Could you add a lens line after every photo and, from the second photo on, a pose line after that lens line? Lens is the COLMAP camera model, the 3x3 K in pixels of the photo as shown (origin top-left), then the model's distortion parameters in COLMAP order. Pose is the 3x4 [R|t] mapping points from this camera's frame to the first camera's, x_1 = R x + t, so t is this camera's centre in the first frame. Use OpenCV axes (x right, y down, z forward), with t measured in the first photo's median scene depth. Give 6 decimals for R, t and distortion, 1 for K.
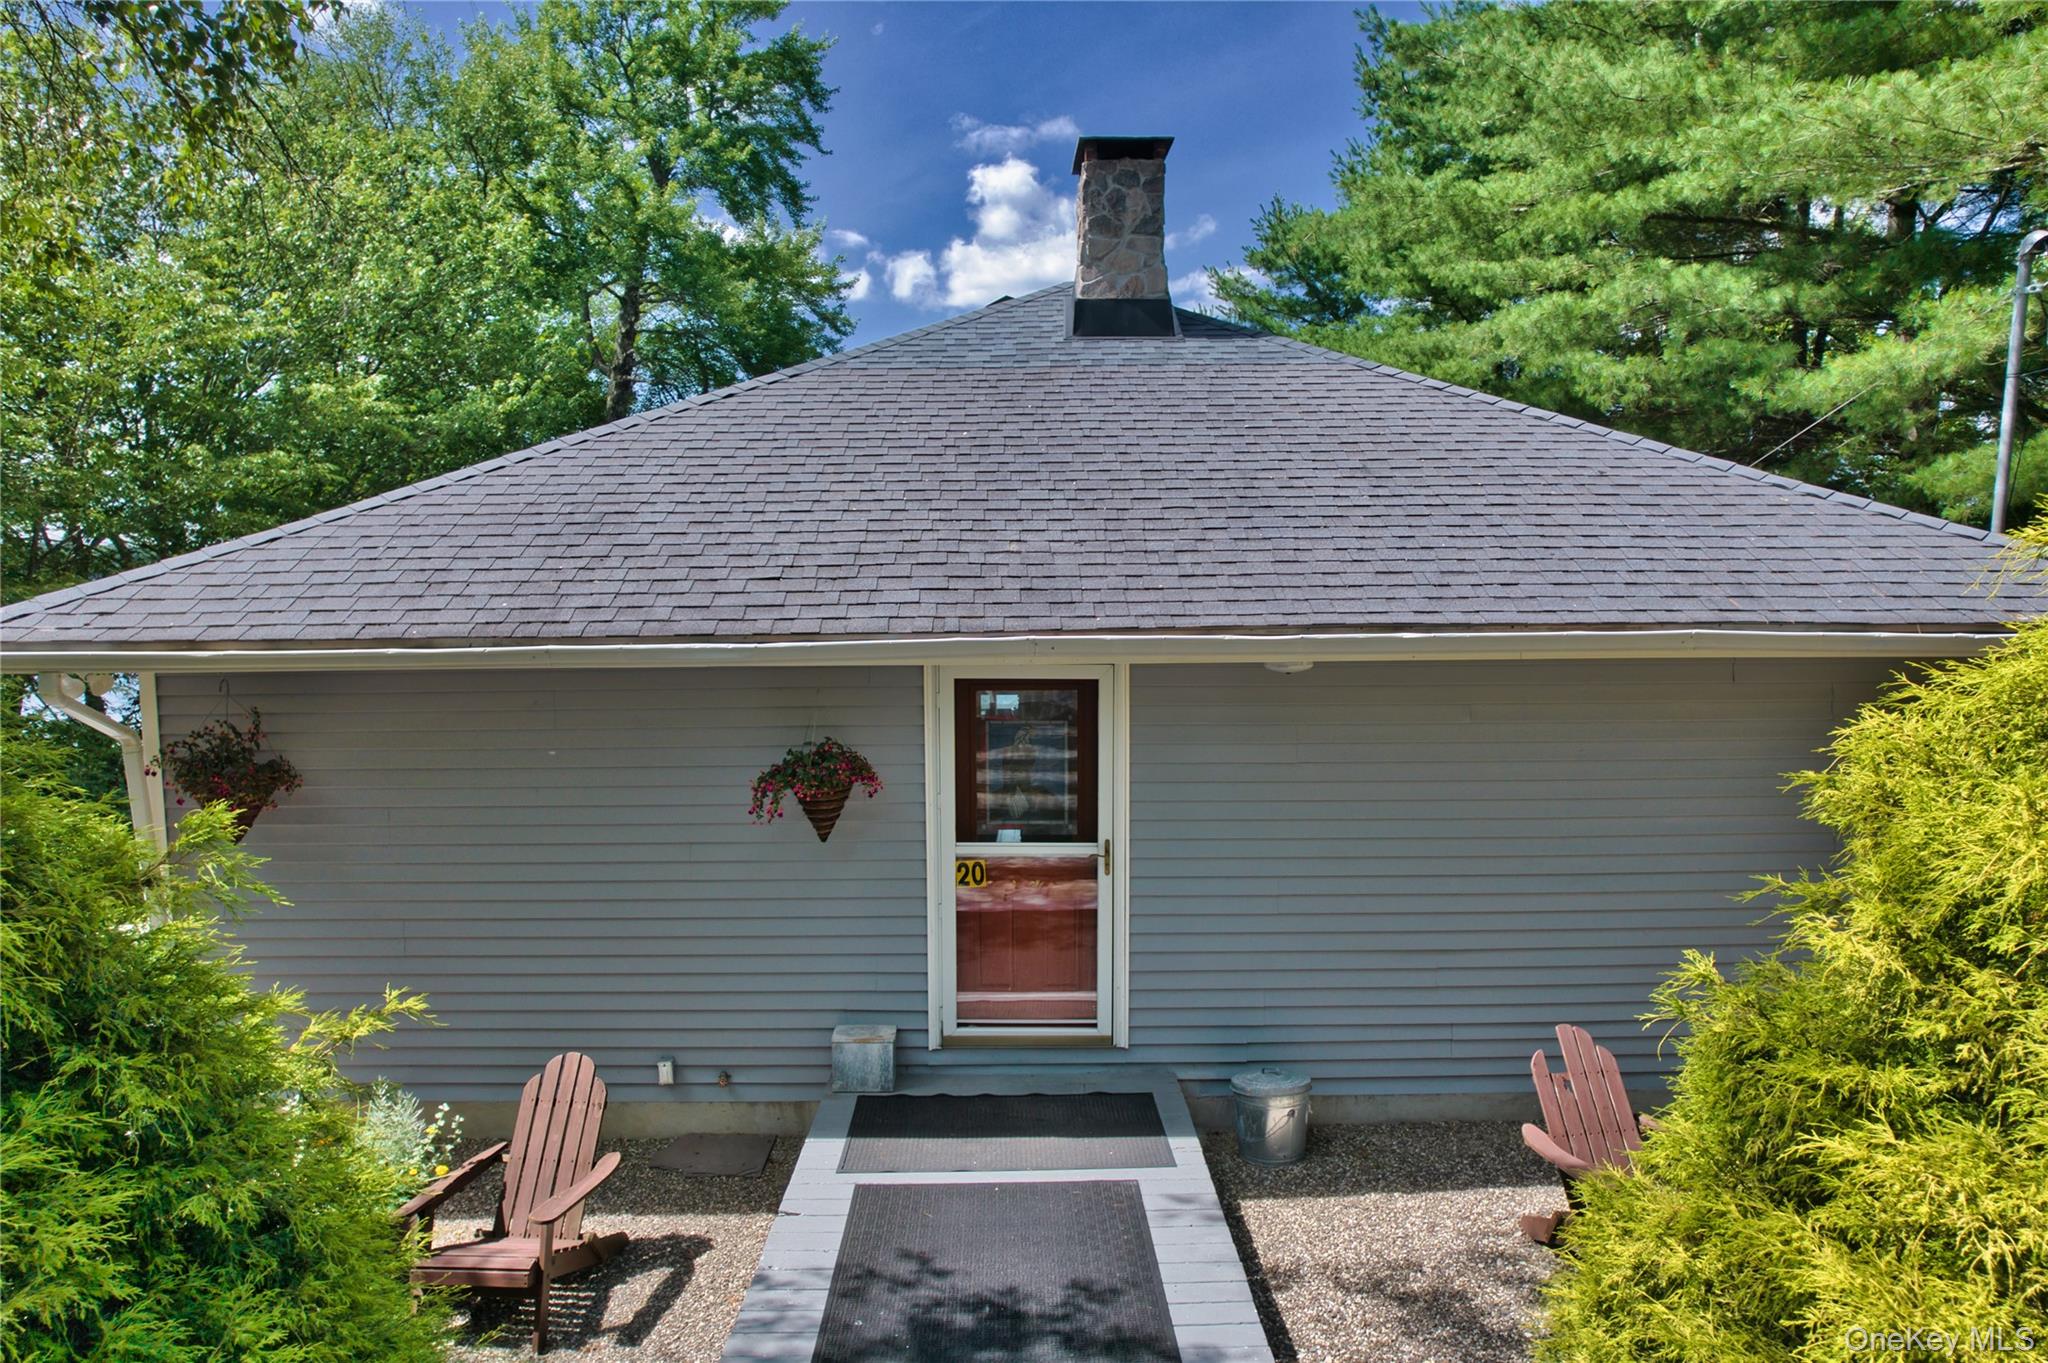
lens RADIAL K [[1339.0, 0, 1024.0], [0, 1339.0, 681.5], [0, 0, 1]] dist [-0.063084, 0.068312]
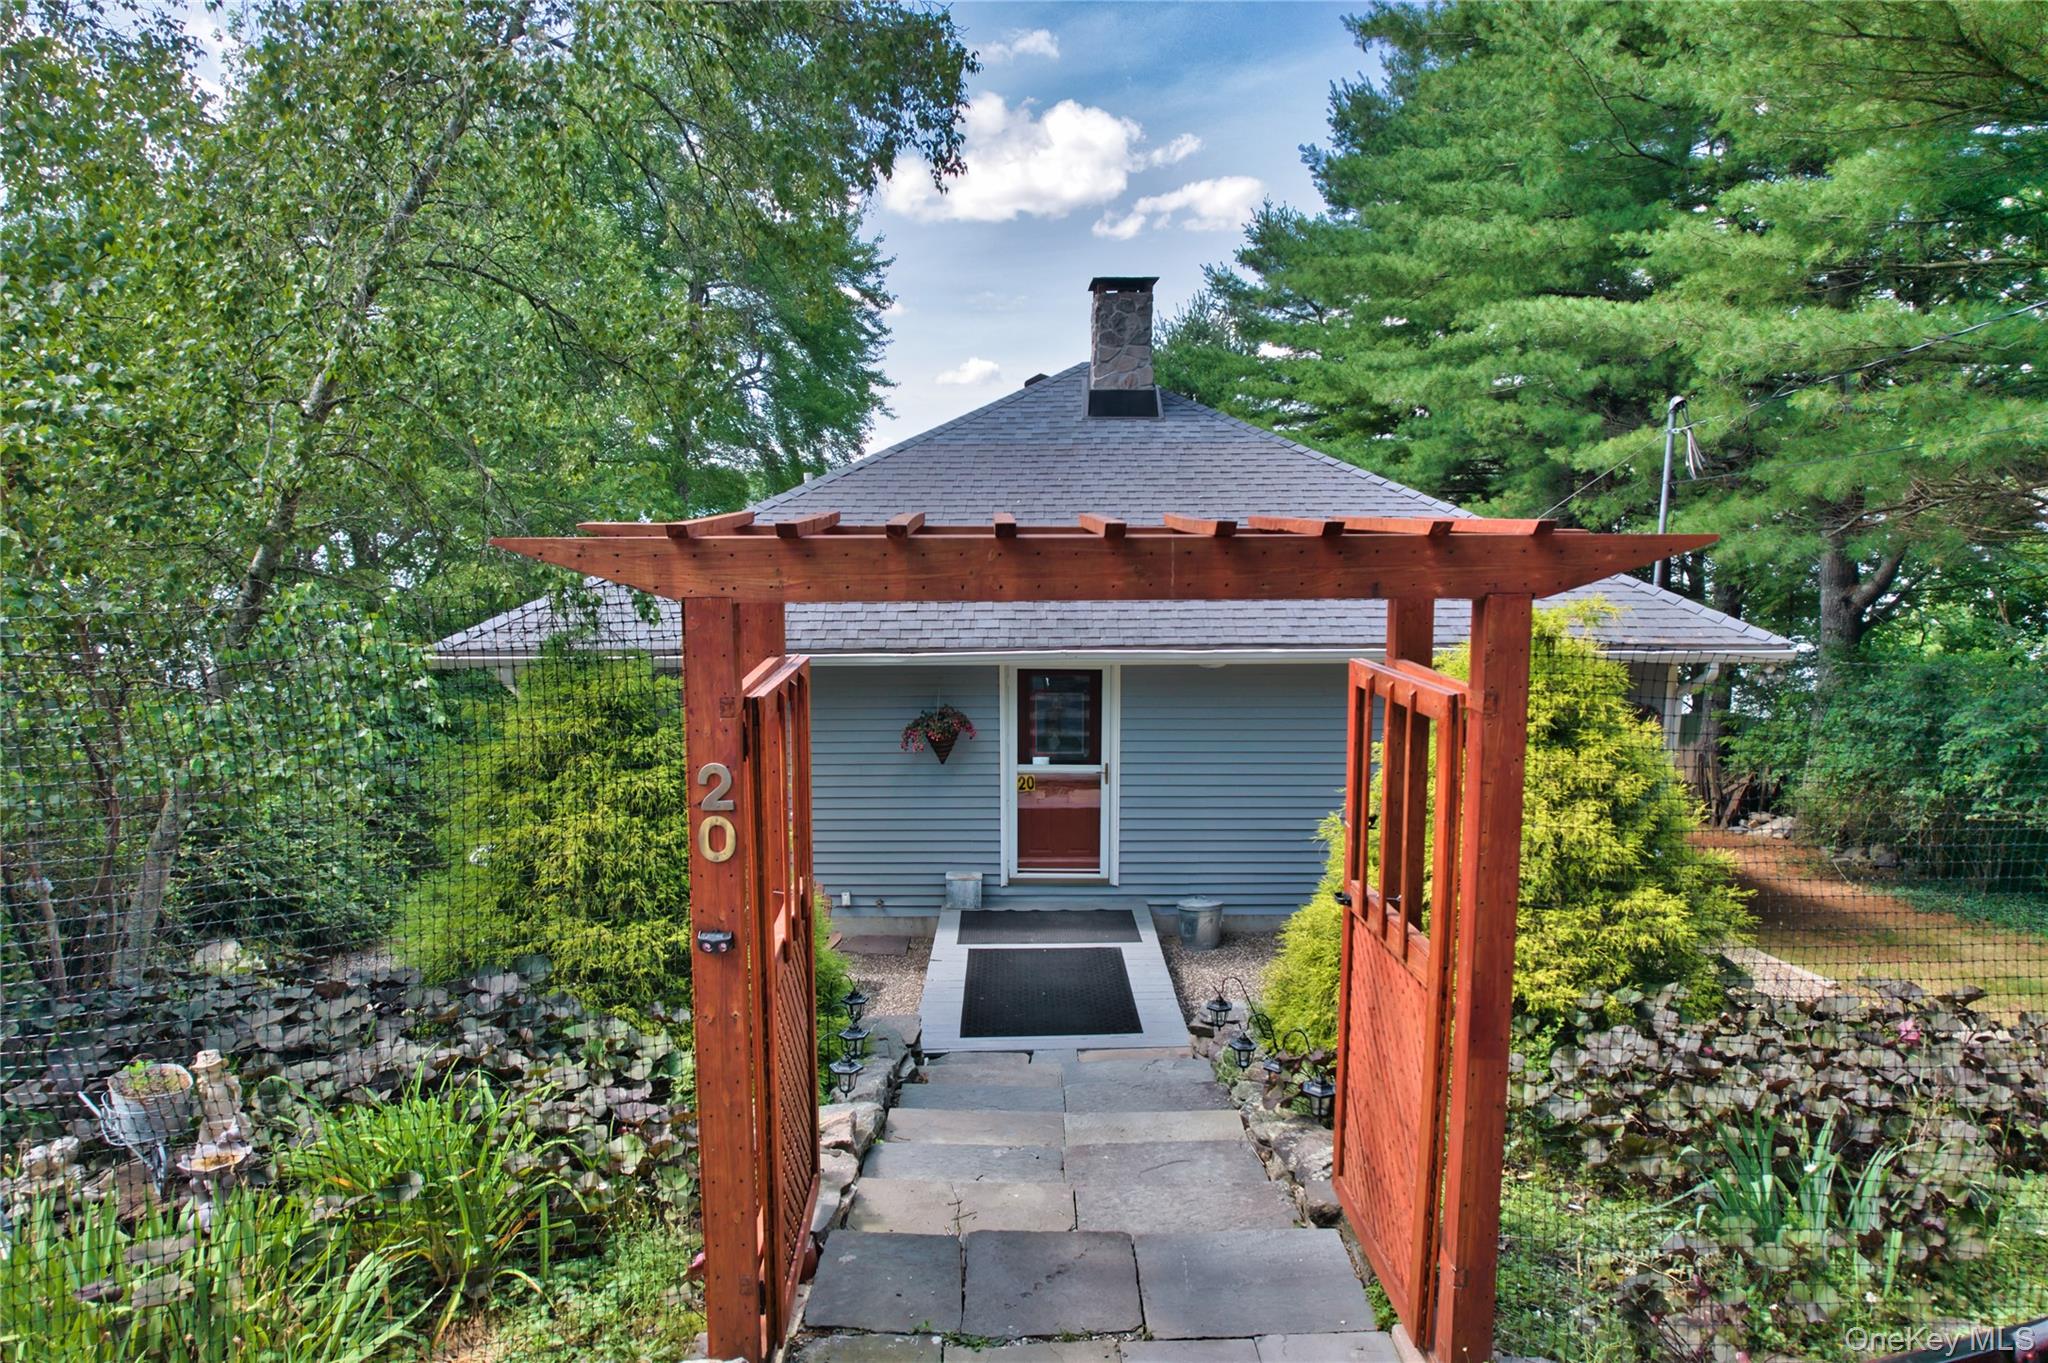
lens RADIAL K [[1339.0, 0, 1024.0], [0, 1339.0, 681.5], [0, 0, 1]] dist [-0.063084, 0.068312]
pose [[0.999954, 0.004125, -0.008641, -0.028467], [-0.003575, 0.998024, 0.062731, -0.091583], [0.008882, -0.062697, 0.997993, -0.688464]]
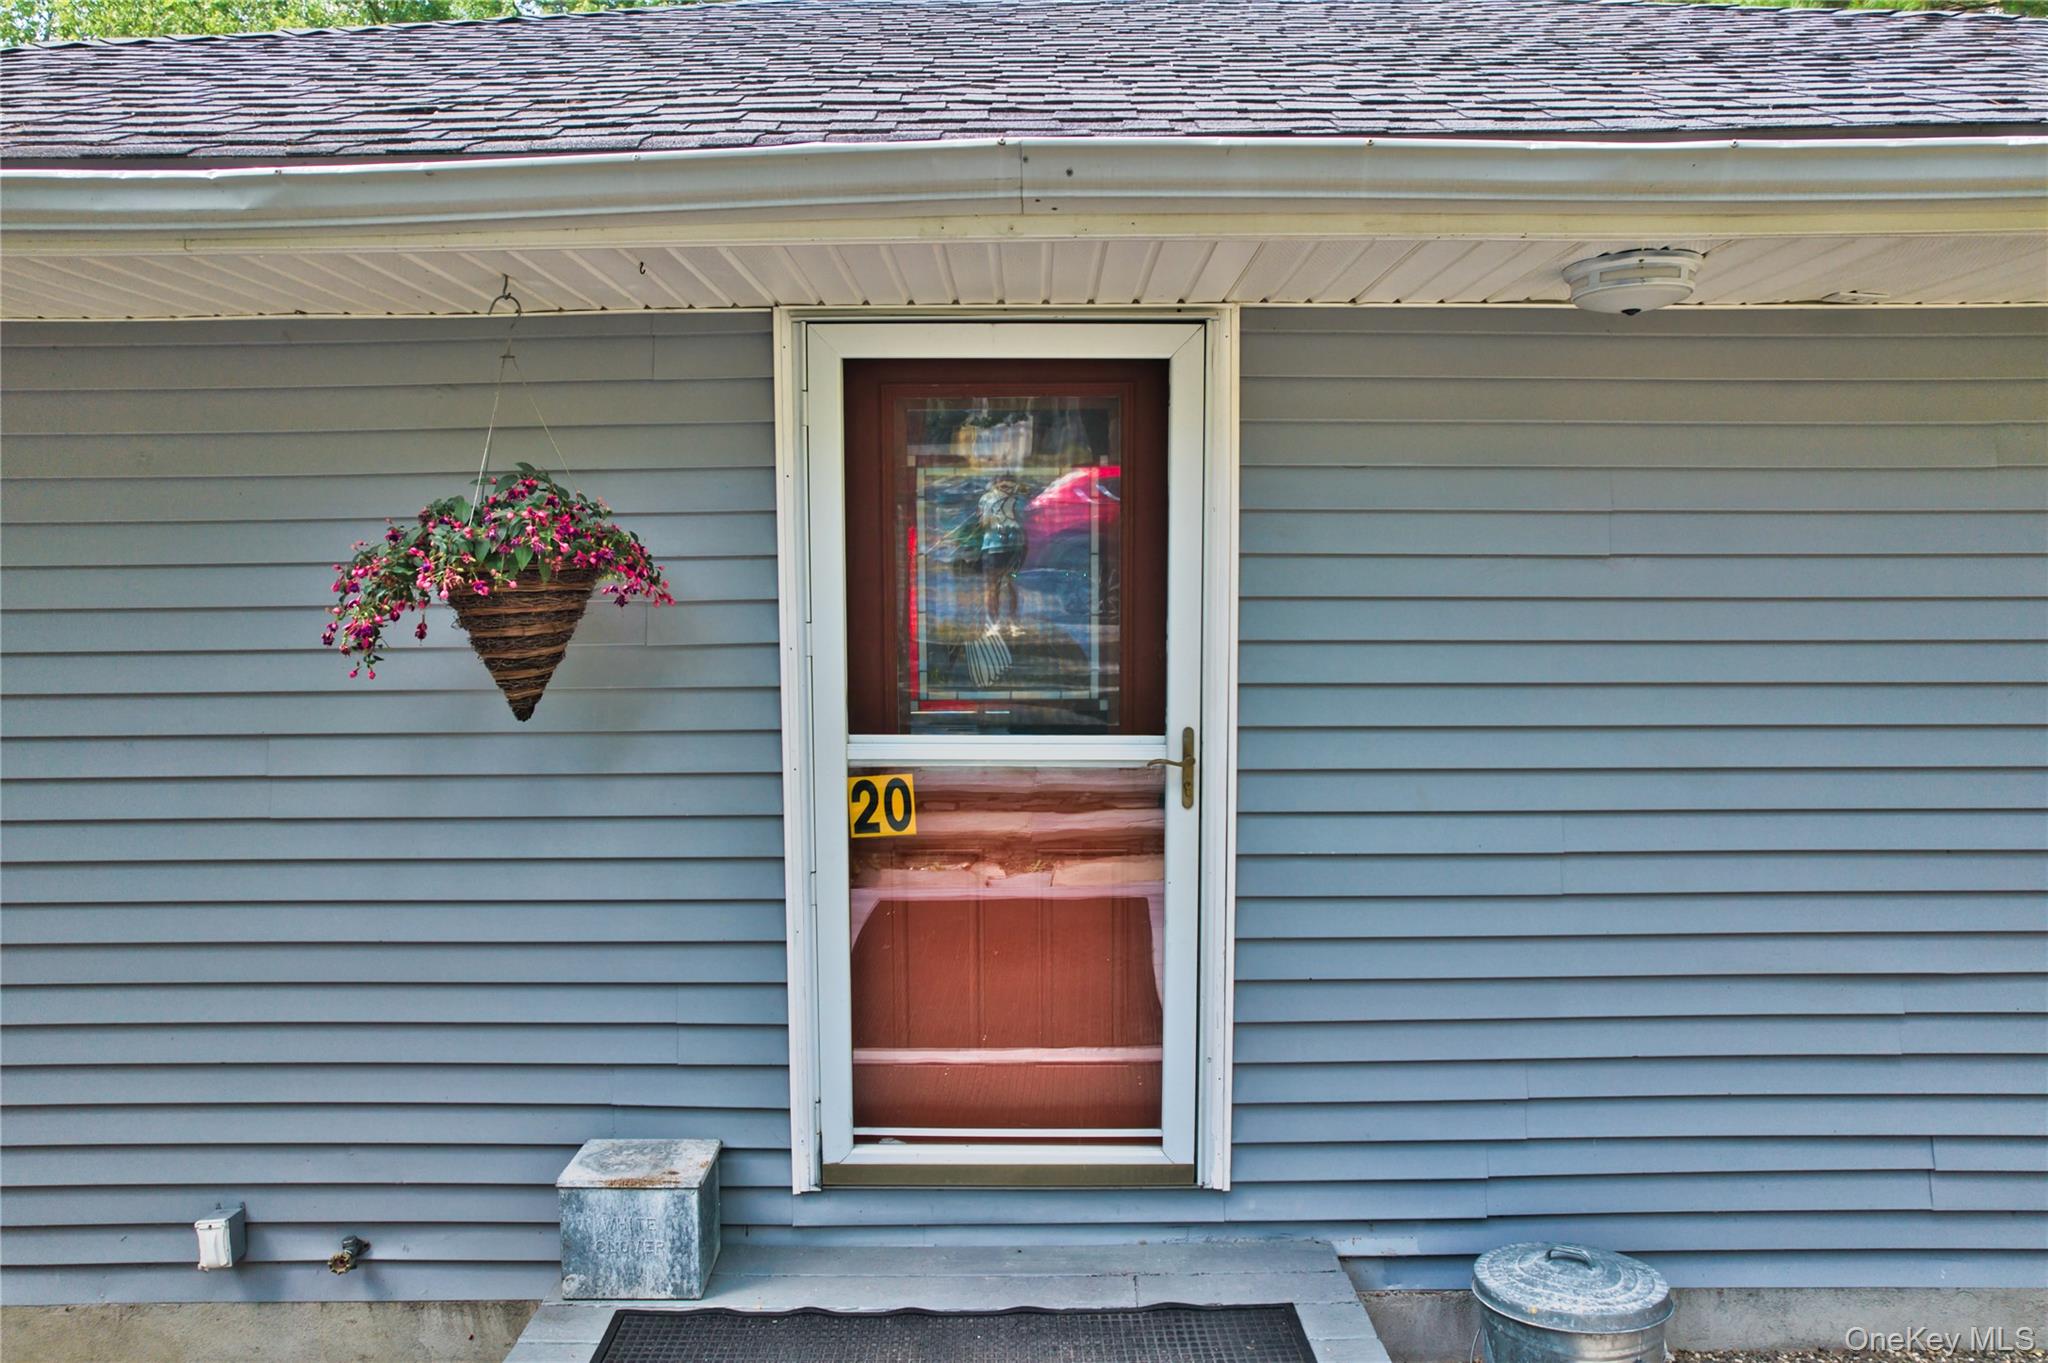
lens RADIAL K [[1327.4, 0, 1094.8], [0, 1327.4, 715.2], [0, 0, 1]] dist [-0.029175, -0.000329]
pose [[0.999835, 0.004327, 0.017640, 0.023374], [-0.004692, 0.999775, 0.020702, 0.103656], [-0.017546, -0.020782, 0.999630, 0.553414]]
